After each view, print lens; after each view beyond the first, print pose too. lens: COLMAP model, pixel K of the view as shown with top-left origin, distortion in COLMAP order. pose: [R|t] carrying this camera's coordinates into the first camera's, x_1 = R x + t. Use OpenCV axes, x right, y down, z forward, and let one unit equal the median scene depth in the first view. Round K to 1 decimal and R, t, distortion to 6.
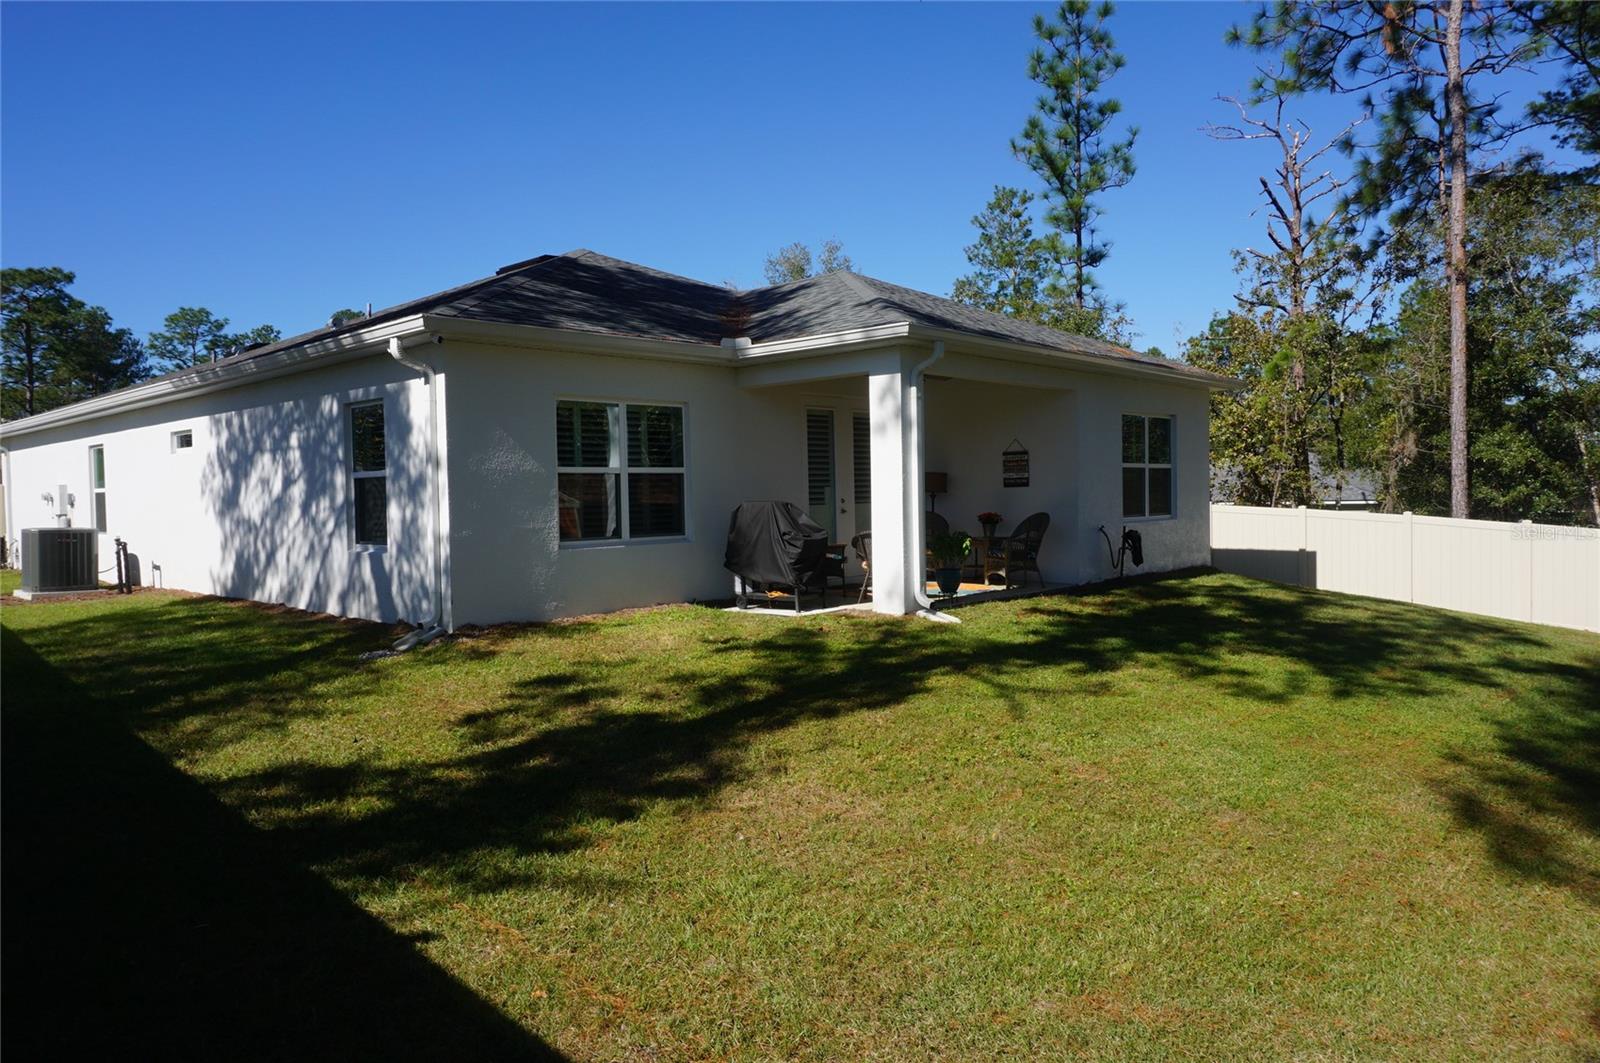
lens RADIAL K [[1084.2, 0, 800.0], [0, 1084.2, 531.5], [0, 0, 1]] dist [-0.045016, 0.044207]
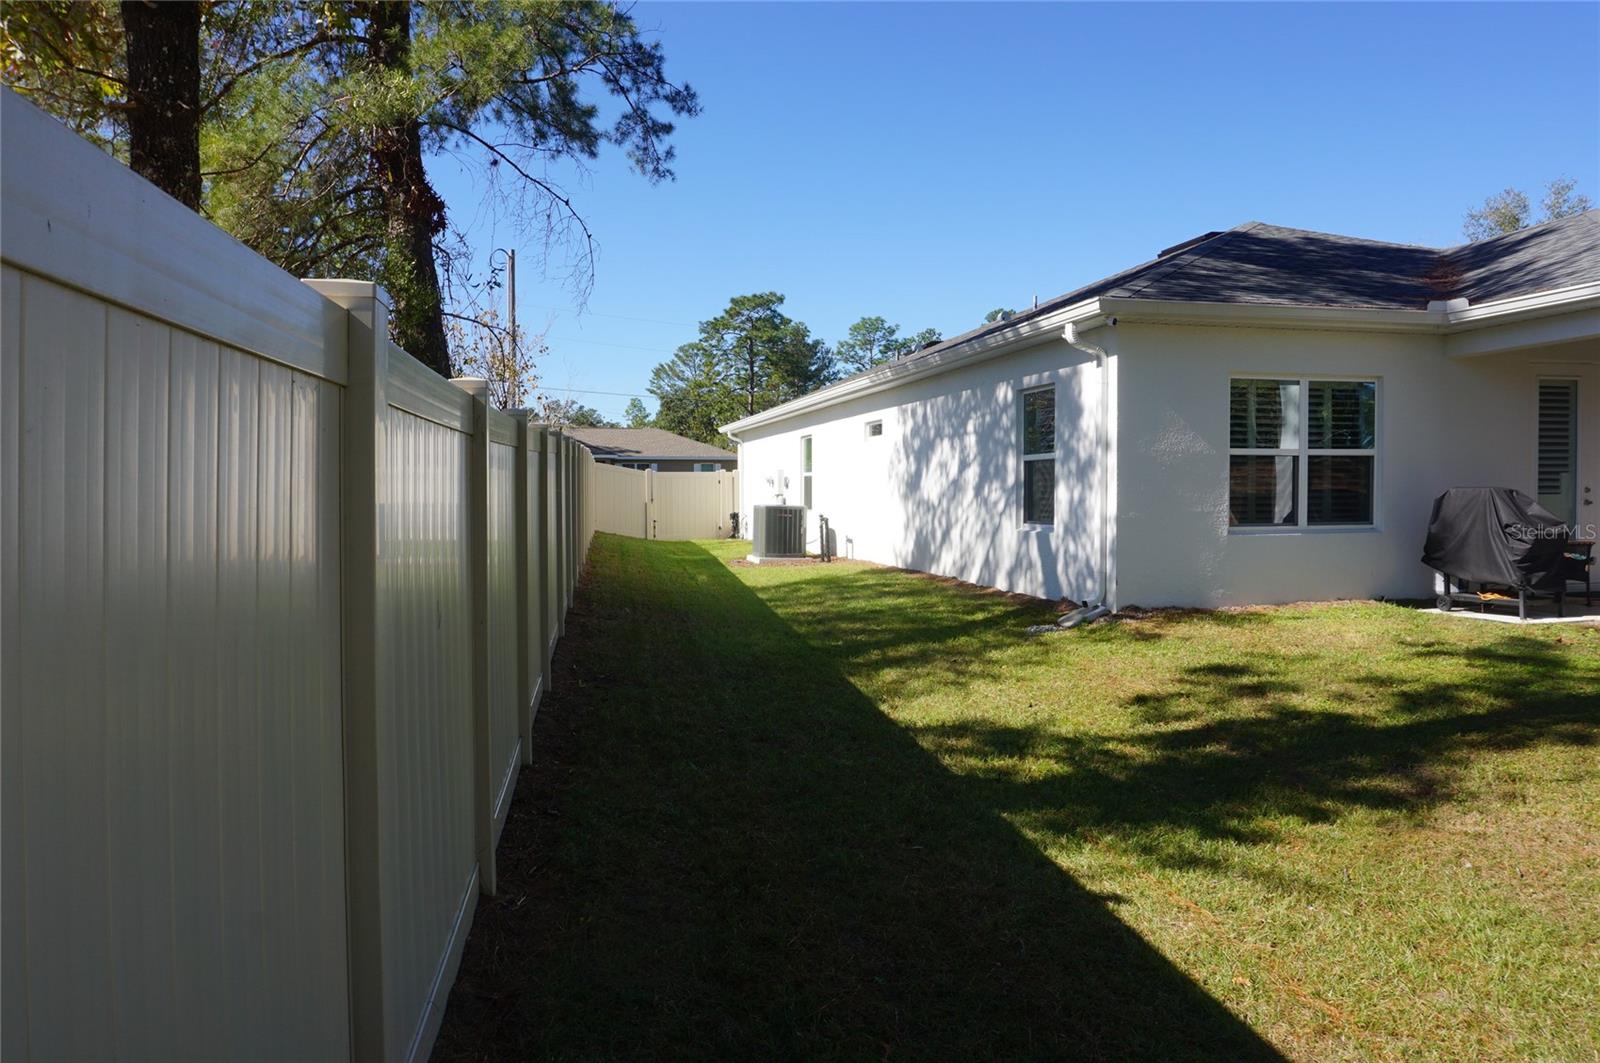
lens RADIAL K [[1084.2, 0, 800.0], [0, 1084.2, 531.5], [0, 0, 1]] dist [-0.045016, 0.044207]
pose [[0.838803, 0.034281, -0.543355, -0.023158], [-0.029560, 0.999411, 0.017421, 0.008329], [0.543633, 0.001449, 0.839322, -0.007153]]
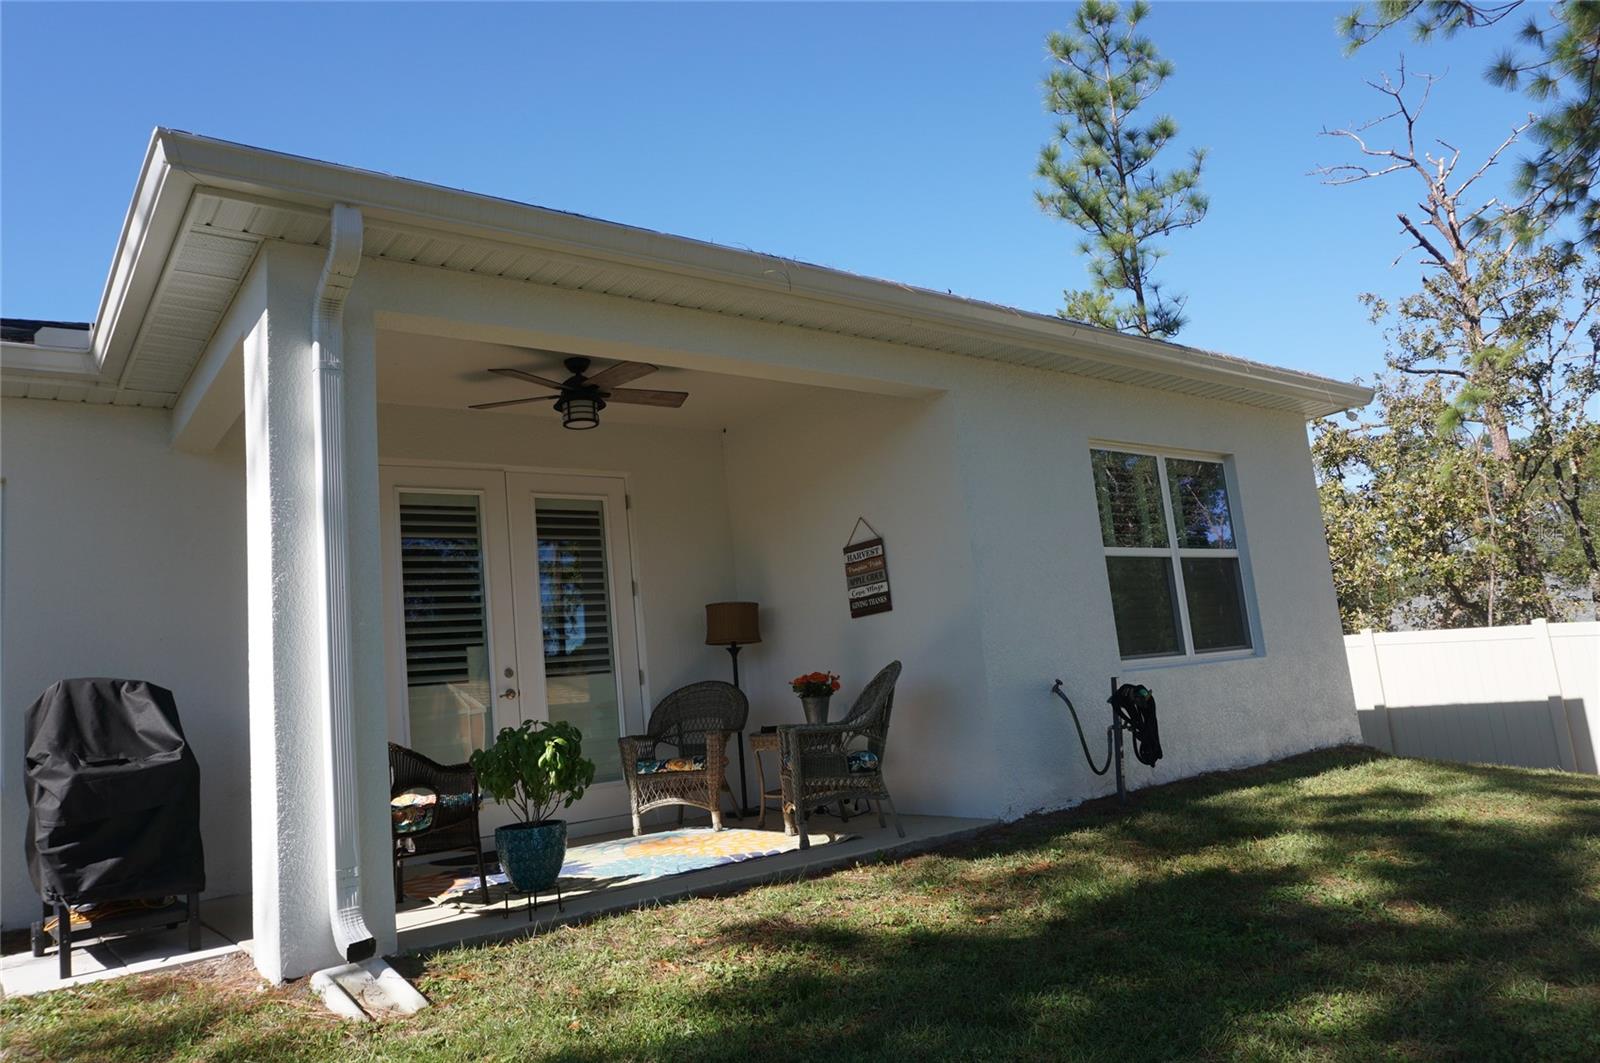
lens RADIAL K [[1084.8, 0, 800.0], [0, 1084.8, 531.5], [0, 0, 1]] dist [0.000248, 0.000792]
pose [[0.983513, -0.101386, -0.149741, 0.312030], [0.073434, 0.980621, -0.181629, 0.010297], [0.165254, 0.167638, 0.971900, 0.660616]]
